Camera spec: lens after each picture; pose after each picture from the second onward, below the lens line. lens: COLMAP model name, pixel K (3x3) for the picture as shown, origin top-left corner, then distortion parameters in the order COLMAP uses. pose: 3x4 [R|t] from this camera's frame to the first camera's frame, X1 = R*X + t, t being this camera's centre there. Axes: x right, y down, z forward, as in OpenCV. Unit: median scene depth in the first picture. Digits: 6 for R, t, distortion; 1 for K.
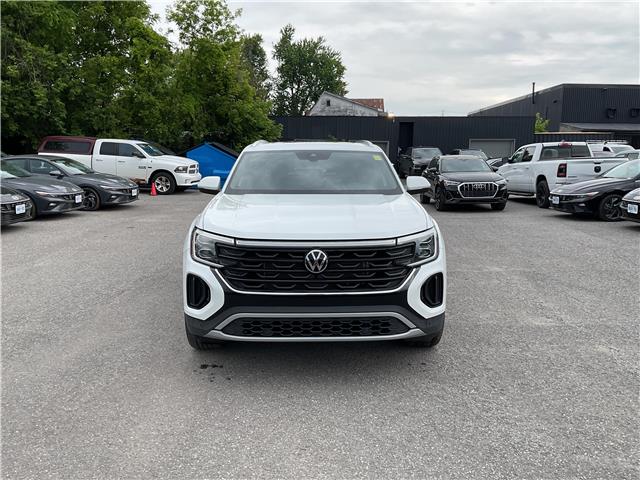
lens RADIAL K [[526.9, 0, 319.3], [0, 526.9, 240.2], [0, 0, 1]] dist [0.106090, -0.218971]
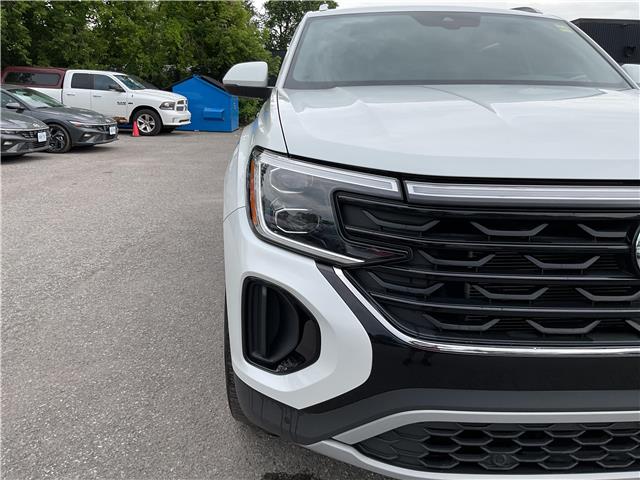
lens RADIAL K [[531.1, 0, 320.8], [0, 531.1, 241.9], [0, 0, 1]] dist [0.047782, -0.101228]
pose [[0.999615, -0.004783, 0.027325, -0.049109], [0.002079, 0.995170, 0.098144, 0.000981], [-0.027662, -0.098049, 0.994797, 0.152320]]
